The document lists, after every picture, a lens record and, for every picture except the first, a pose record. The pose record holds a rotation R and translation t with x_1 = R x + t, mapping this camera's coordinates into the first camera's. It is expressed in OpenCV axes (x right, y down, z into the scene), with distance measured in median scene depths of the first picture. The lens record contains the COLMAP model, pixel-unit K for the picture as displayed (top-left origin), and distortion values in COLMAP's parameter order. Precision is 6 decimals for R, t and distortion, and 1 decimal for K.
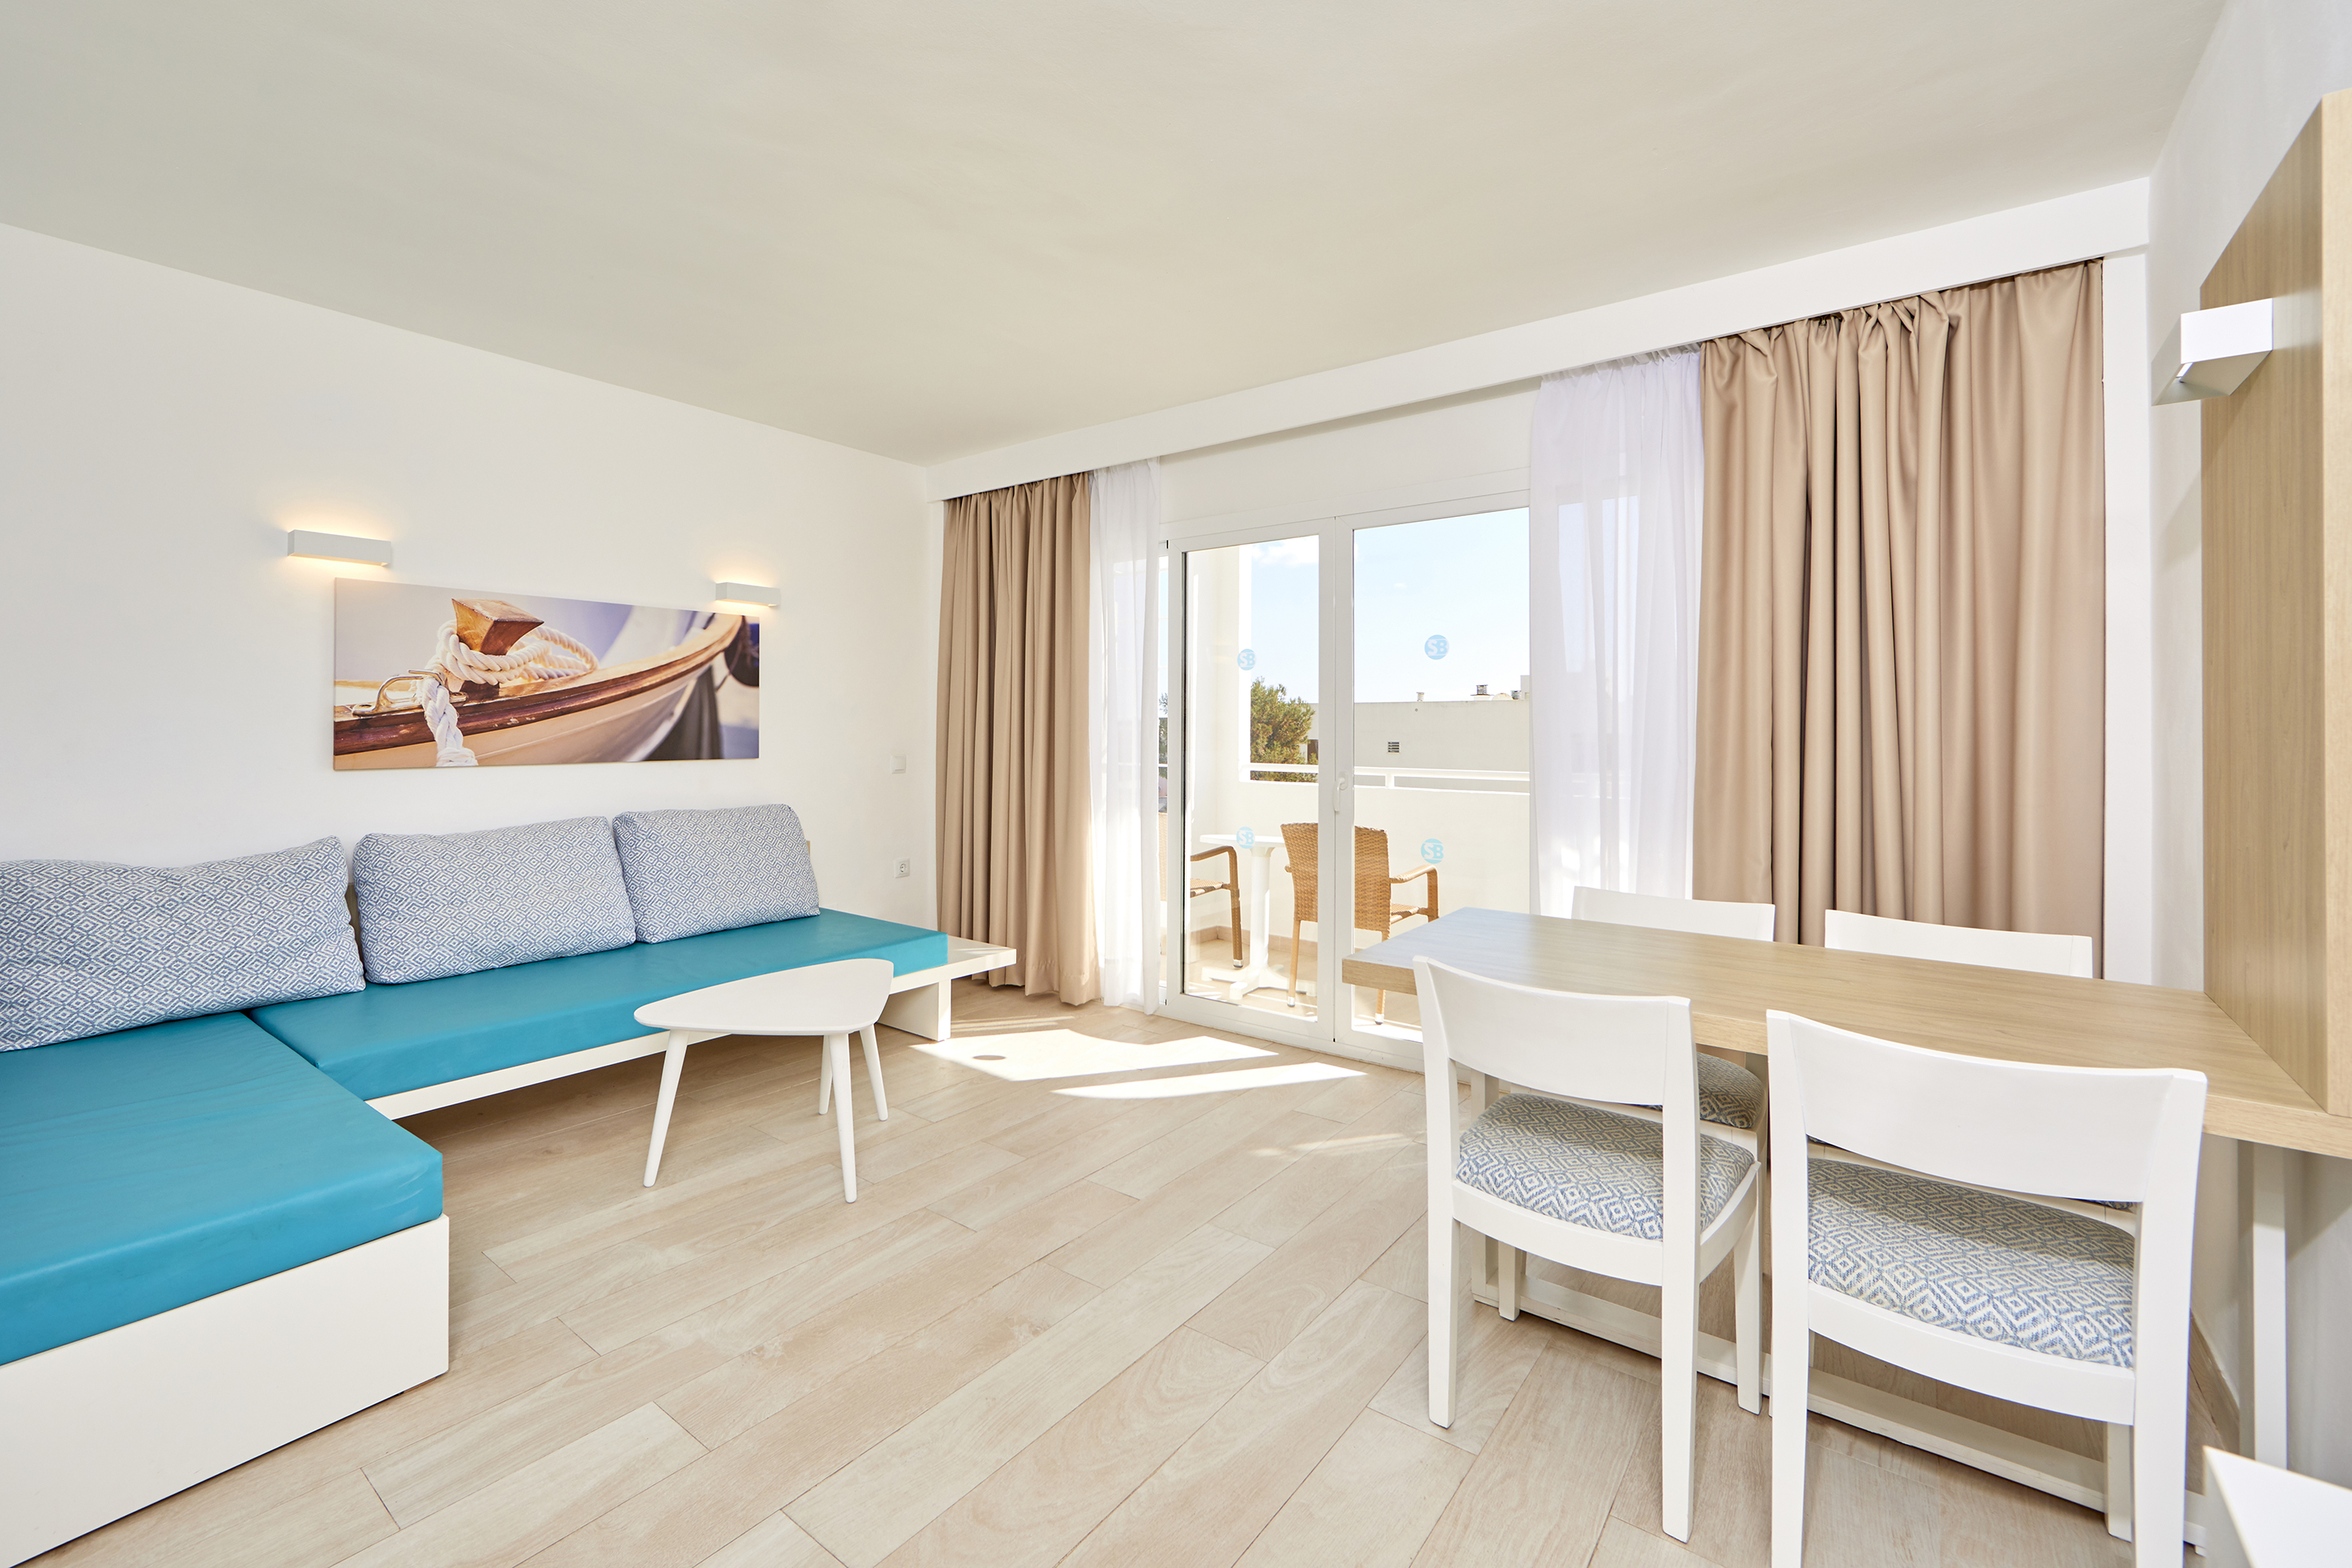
lens RADIAL K [[1094.5, 0, 1174.1], [0, 1094.5, 728.4], [0, 0, 1]] dist [0.000115, 0.000098]
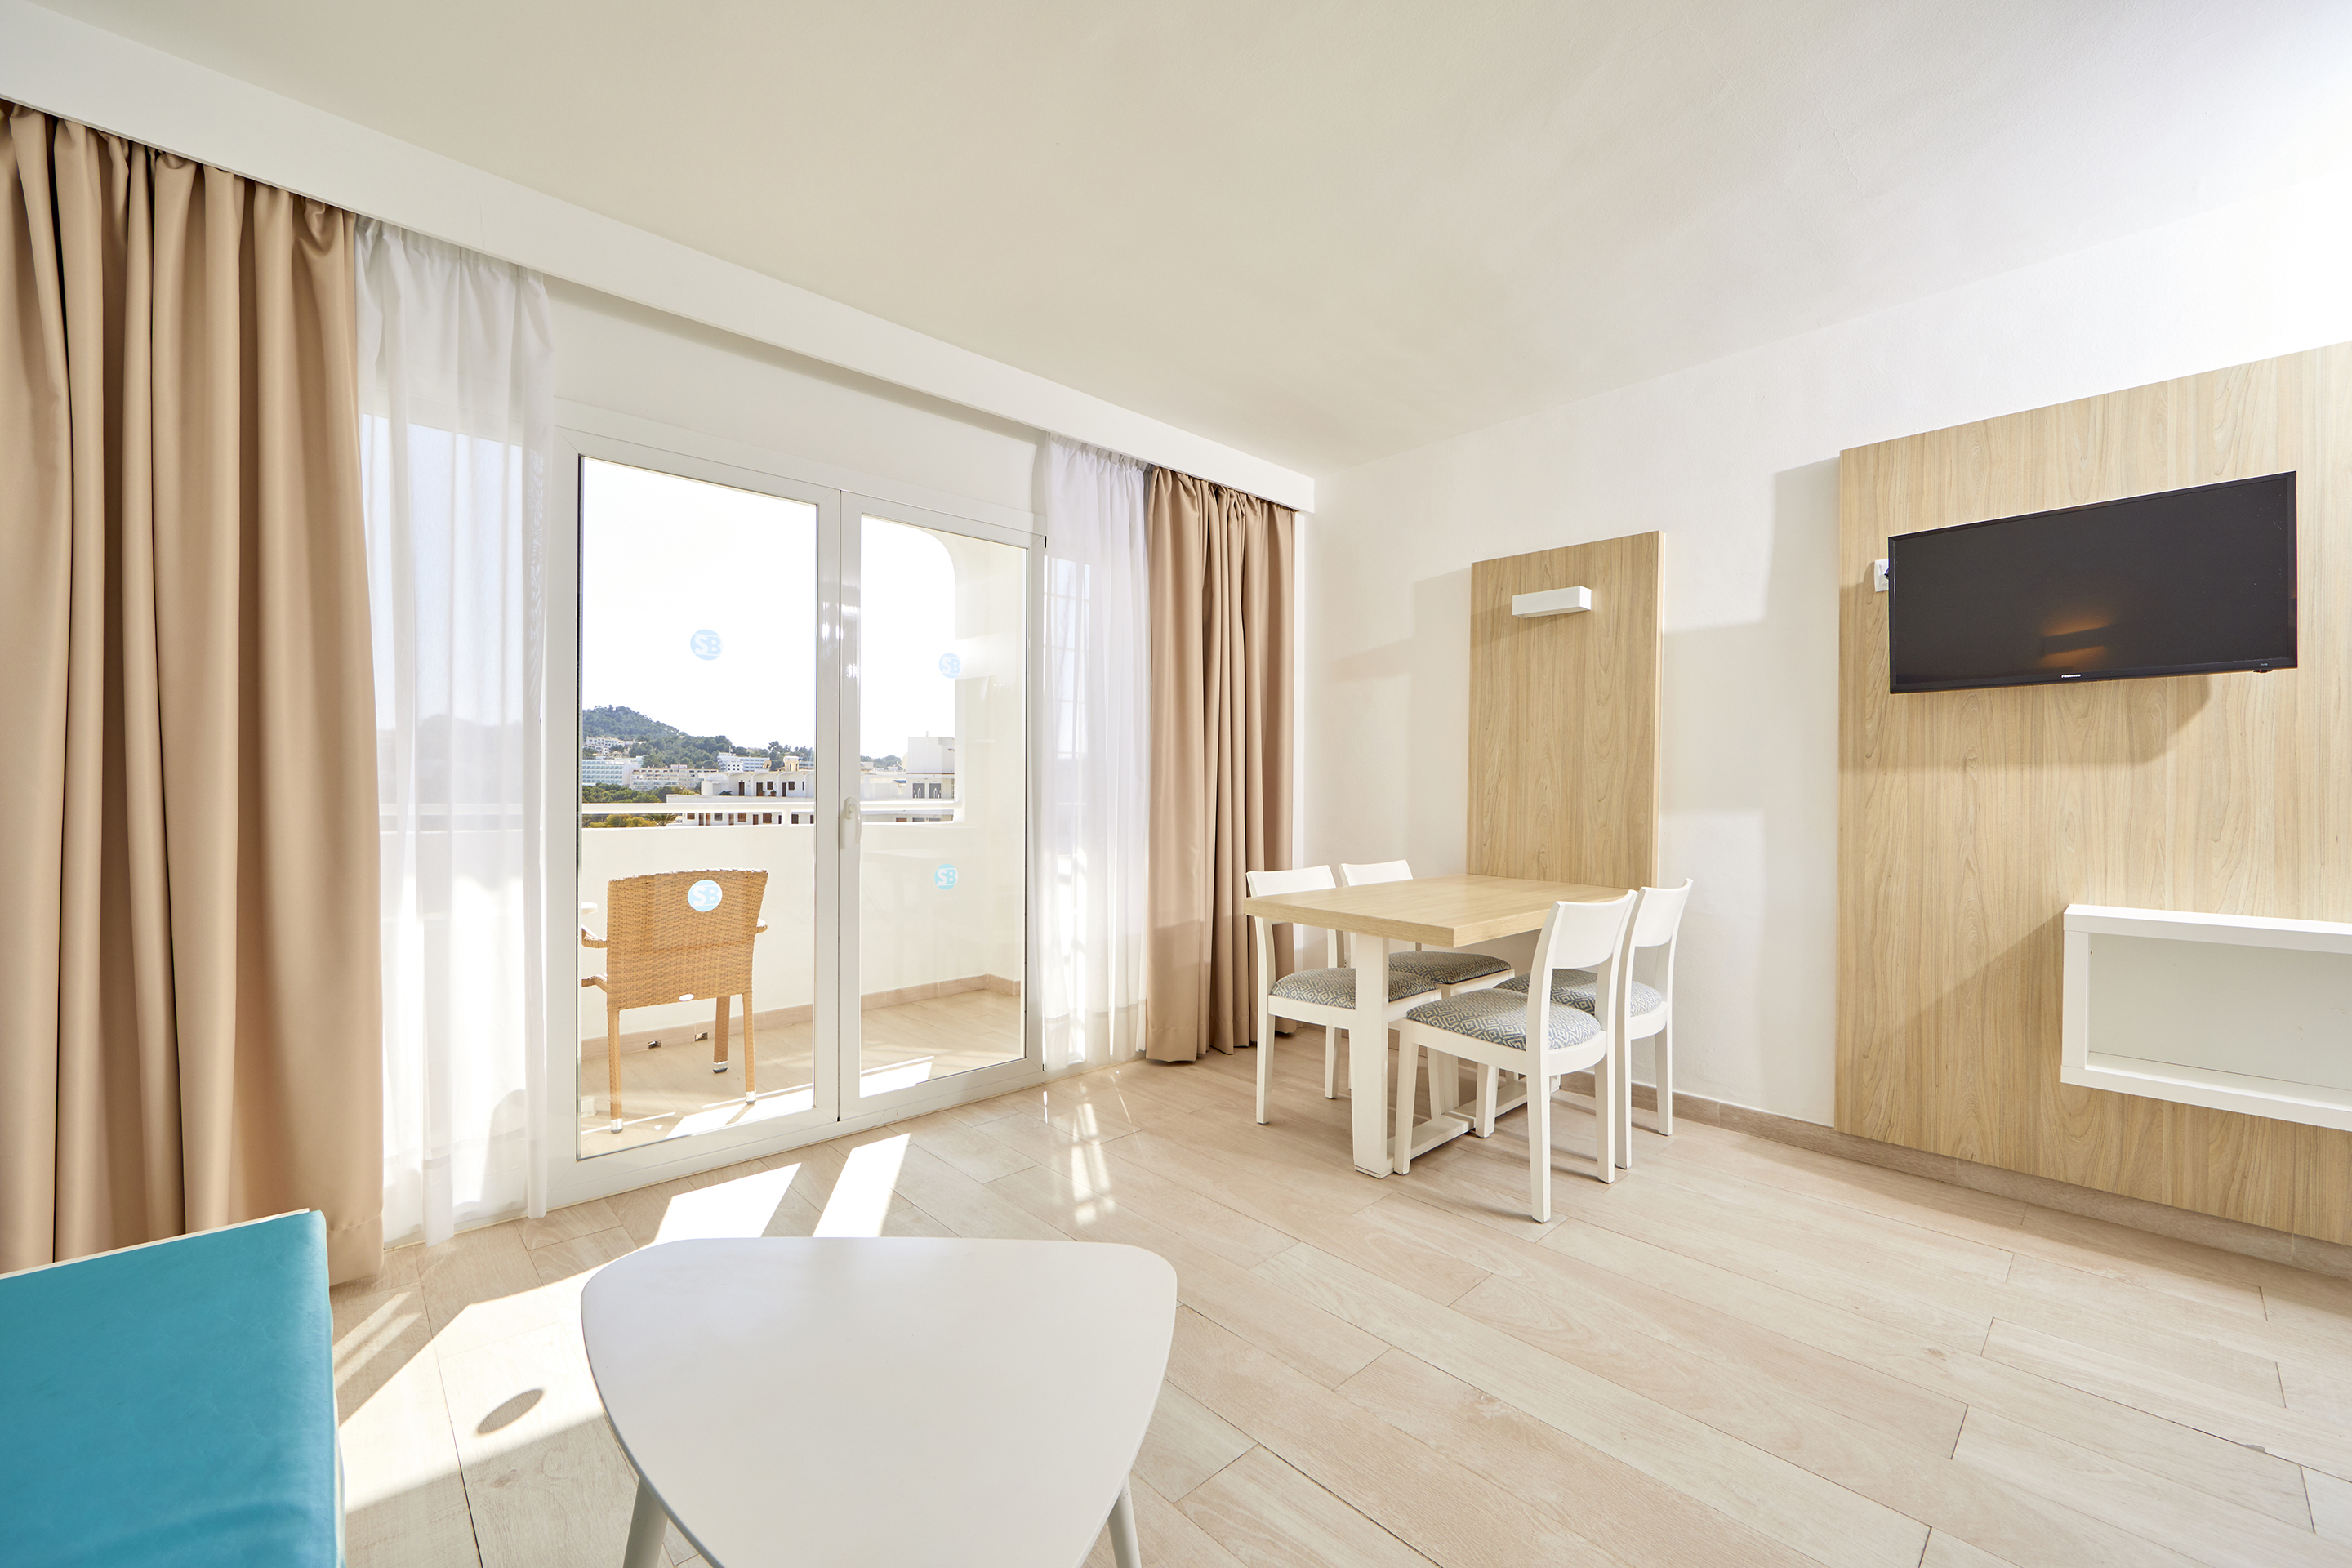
lens RADIAL K [[933.6, 0, 1176.0], [0, 933.6, 784.0], [0, 0, 1]] dist [0.002519, 0.000487]
pose [[0.141610, -0.008069, 0.989890, -0.621628], [-0.009776, 0.999907, 0.009549, 0.024511], [-0.989874, -0.011030, 0.141518, 0.774123]]
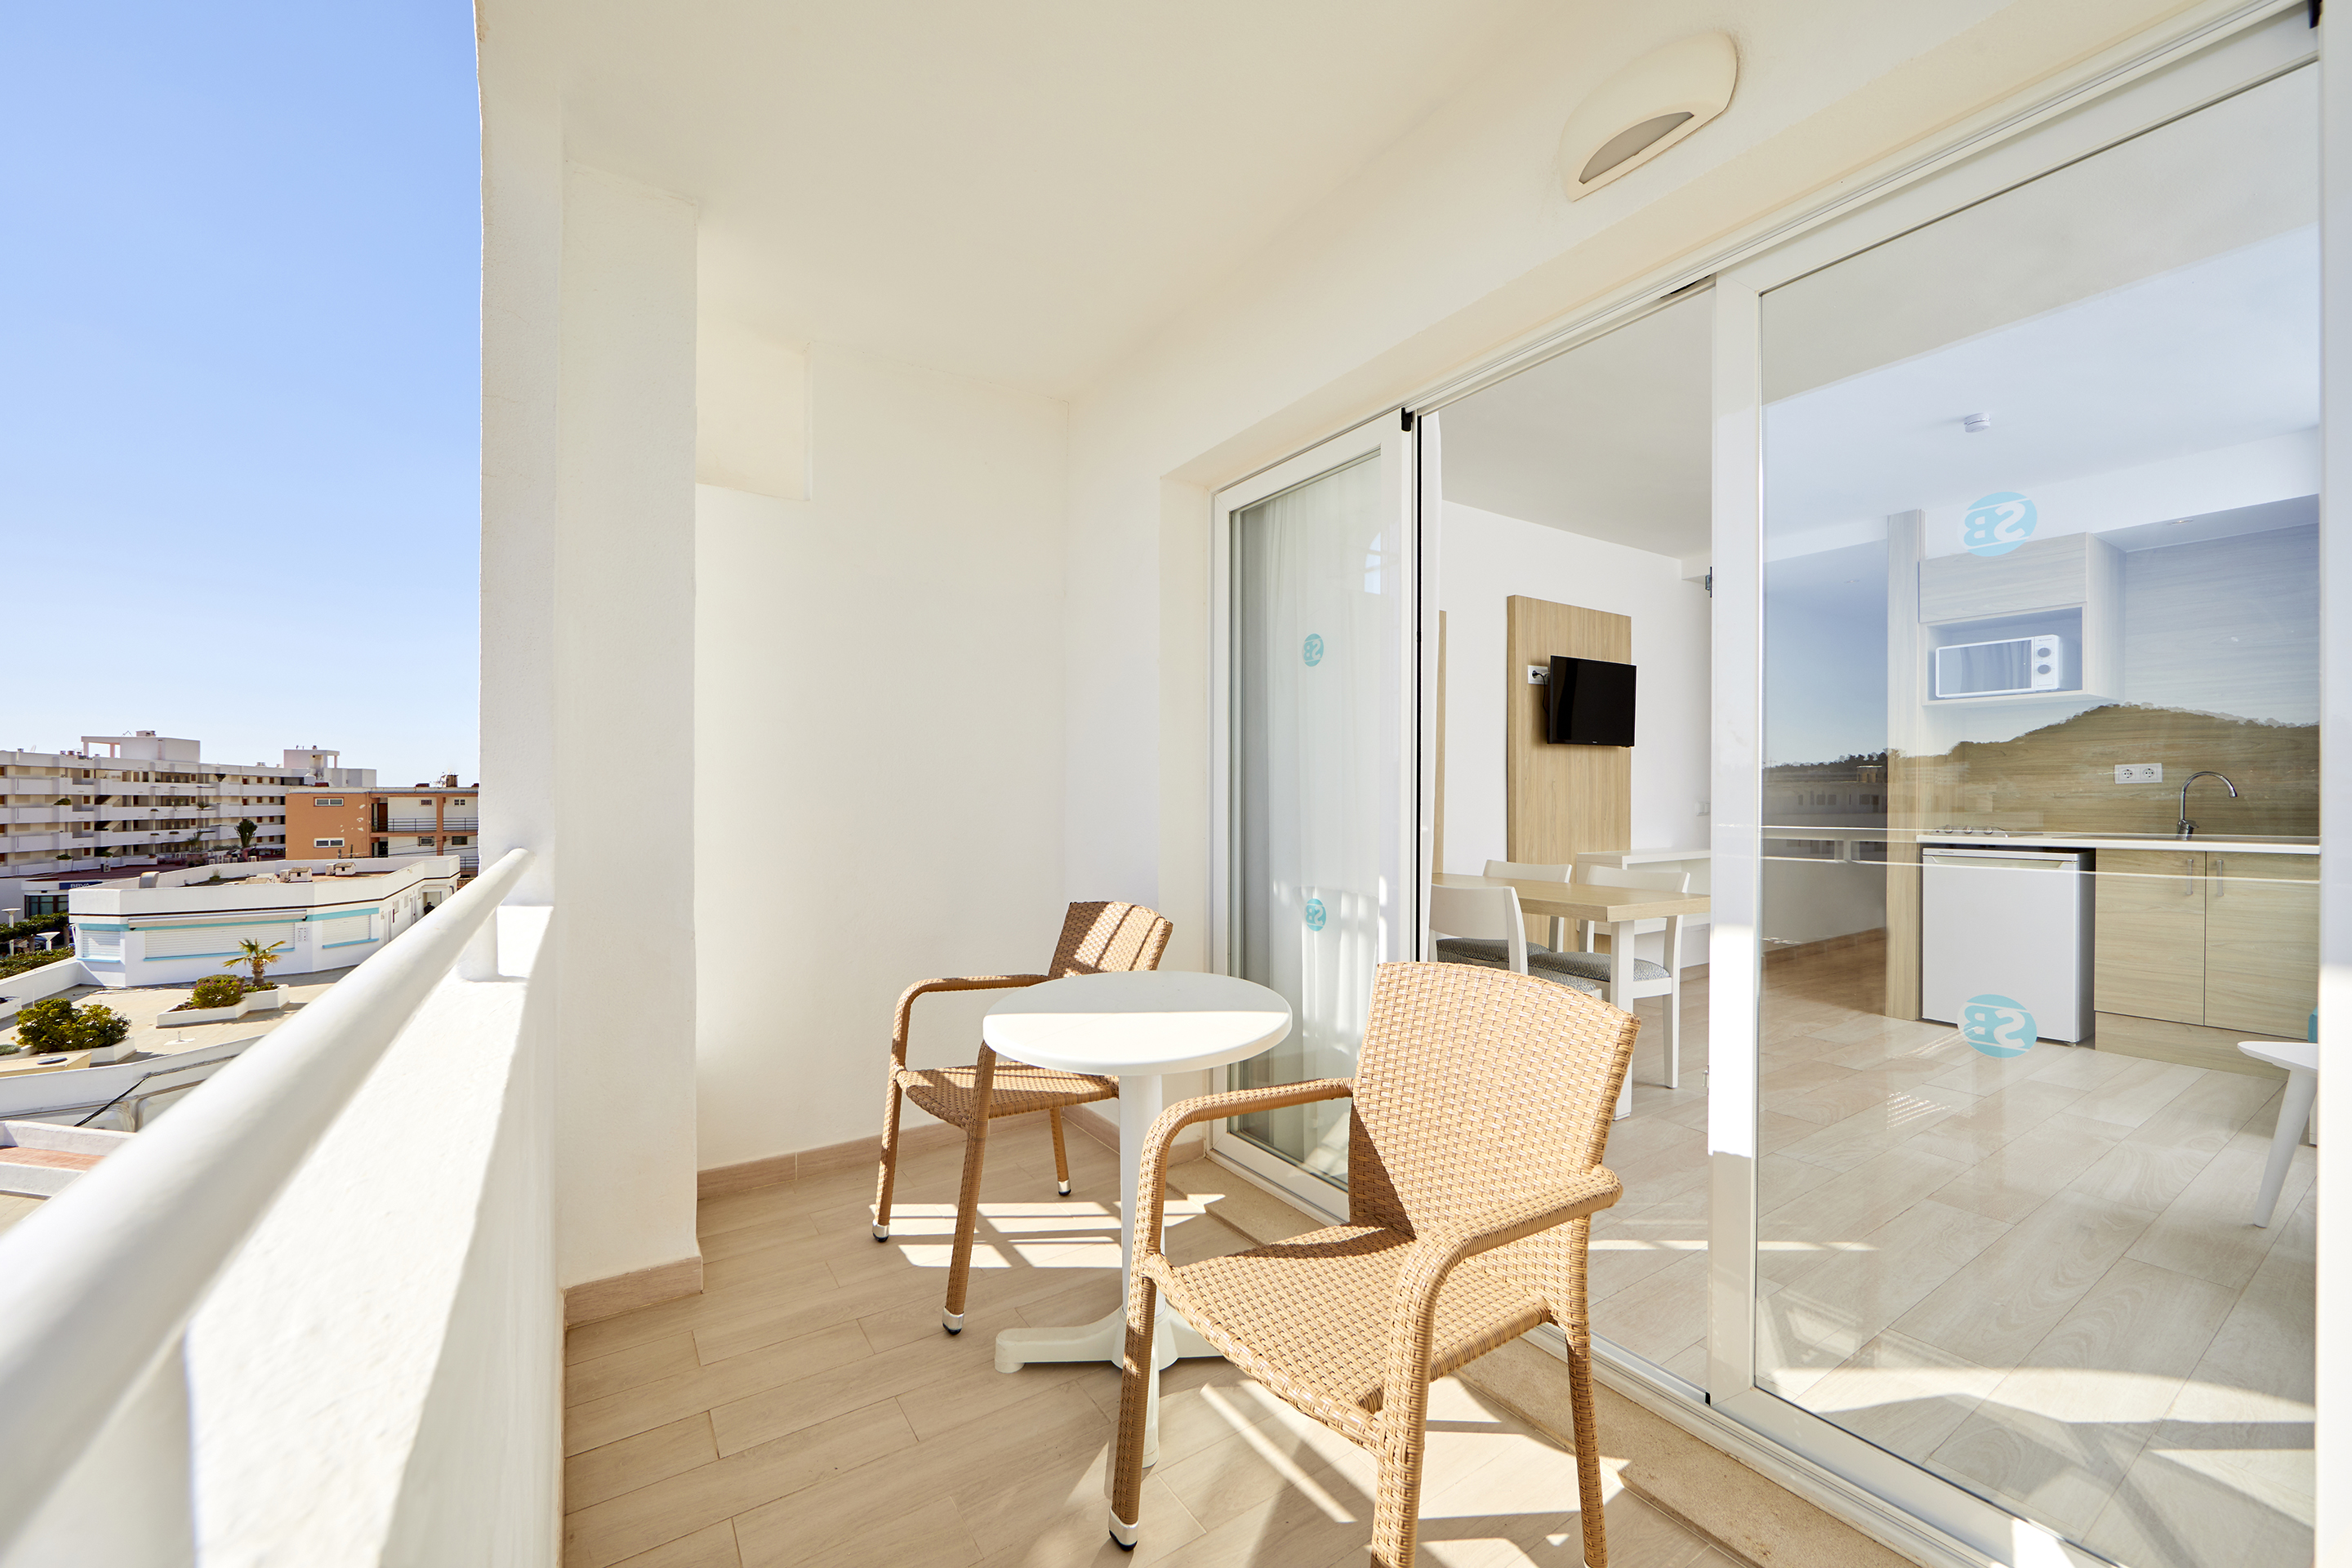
lens RADIAL K [[933.6, 0, 1176.0], [0, 933.6, 784.0], [0, 0, 1]] dist [0.002519, 0.000487]
pose [[-0.950165, -0.005665, 0.311695, 0.350620], [-0.008146, 0.999945, -0.006659, 0.020696], [-0.311640, -0.008866, -0.950159, 1.784529]]
